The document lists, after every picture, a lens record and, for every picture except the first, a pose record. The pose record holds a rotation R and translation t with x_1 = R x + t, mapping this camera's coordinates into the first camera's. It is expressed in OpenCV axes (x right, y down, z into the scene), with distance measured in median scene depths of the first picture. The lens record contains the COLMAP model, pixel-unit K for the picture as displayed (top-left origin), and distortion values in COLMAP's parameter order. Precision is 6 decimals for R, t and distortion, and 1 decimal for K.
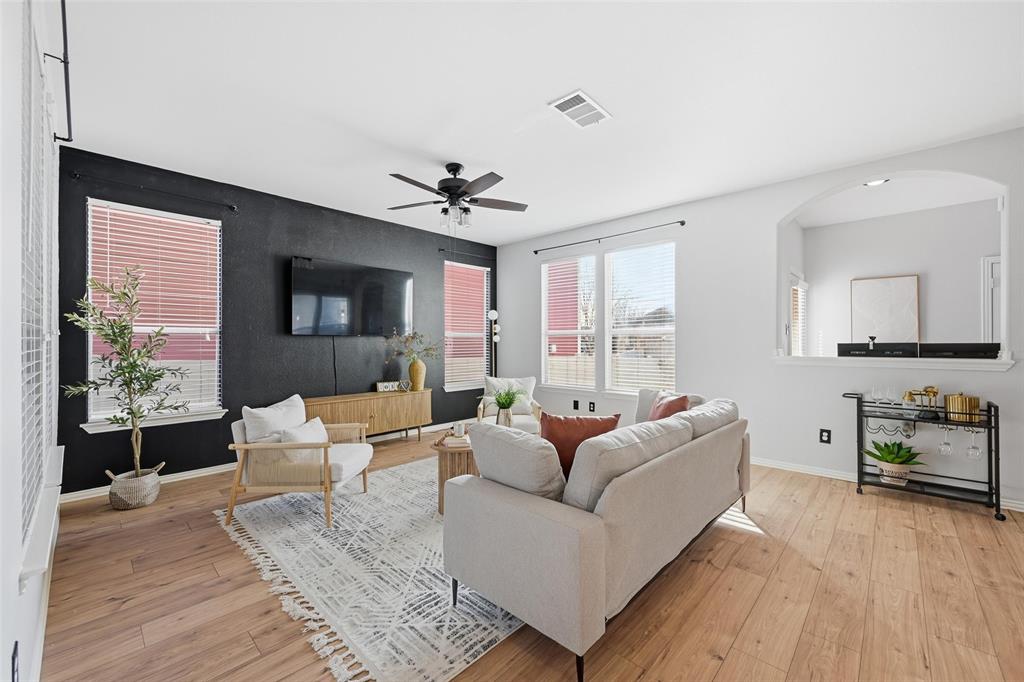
lens RADIAL K [[408.8, 0, 514.2], [0, 408.8, 339.4], [0, 0, 1]] dist [-0.001620, 0.000095]
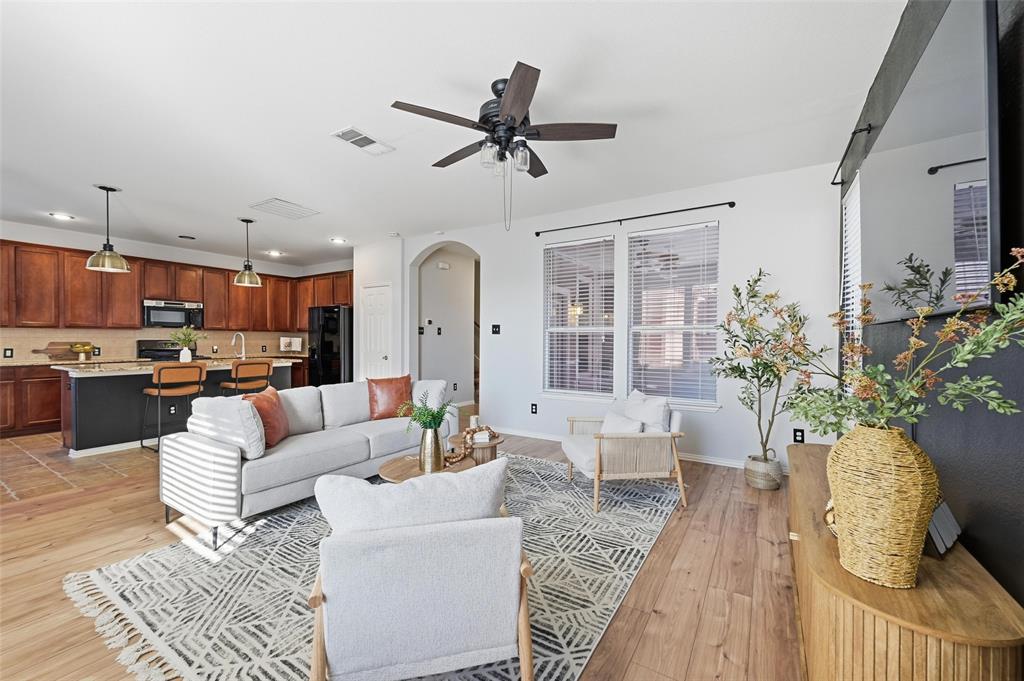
lens RADIAL K [[408.3, 0, 510.5], [0, 408.3, 343.6], [0, 0, 1]] dist [0.003648, 0.000449]
pose [[-0.982317, 0.001131, -0.187220, -0.022278], [-0.000324, 0.999970, 0.007740, 0.009284], [0.187224, 0.007664, -0.982287, 1.809588]]
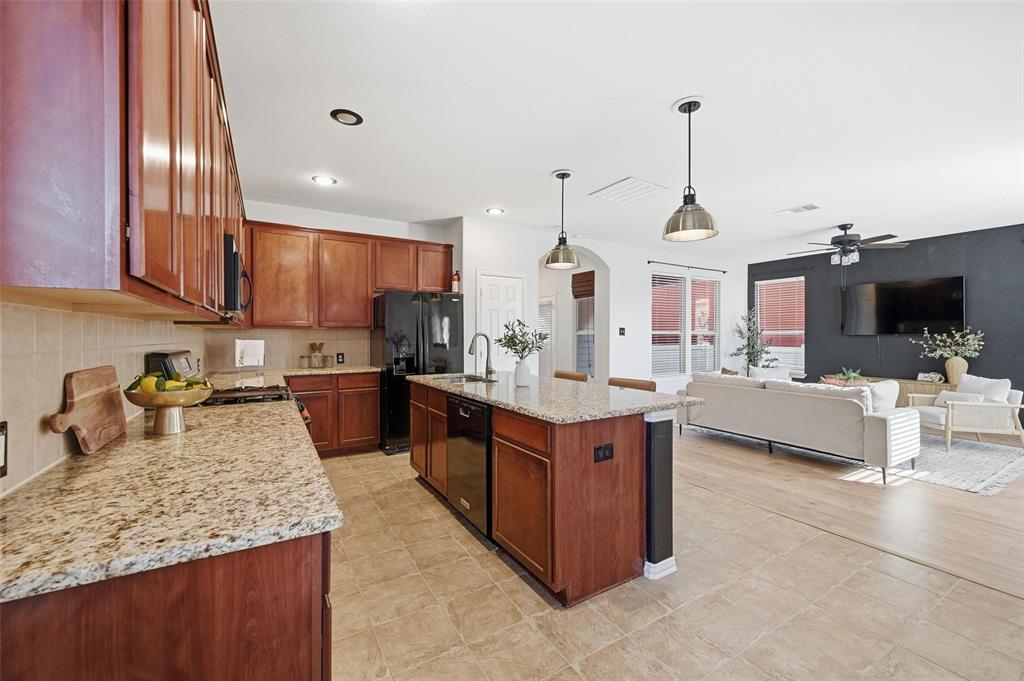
lens RADIAL K [[410.0, 0, 518.1], [0, 410.0, 345.3], [0, 0, 1]] dist [-0.001435, -0.000231]
pose [[-0.266370, 0.022184, -0.963616, 1.773795], [0.004776, 0.999753, 0.021695, -0.013945], [0.963859, 0.001177, -0.266410, 0.250263]]
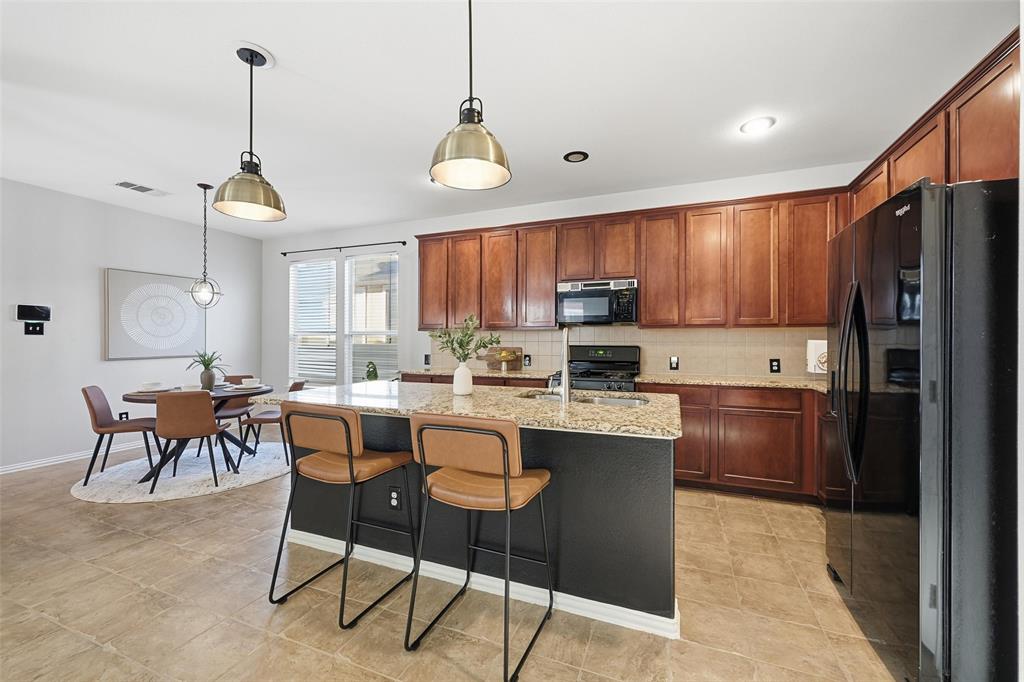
lens RADIAL K [[408.8, 0, 514.2], [0, 408.8, 339.4], [0, 0, 1]] dist [-0.001620, 0.000095]
pose [[-0.356129, 0.000997, 0.934436, 0.183479], [-0.002604, 0.999994, -0.002059, -0.006121], [-0.934433, -0.003167, -0.356124, 0.198512]]
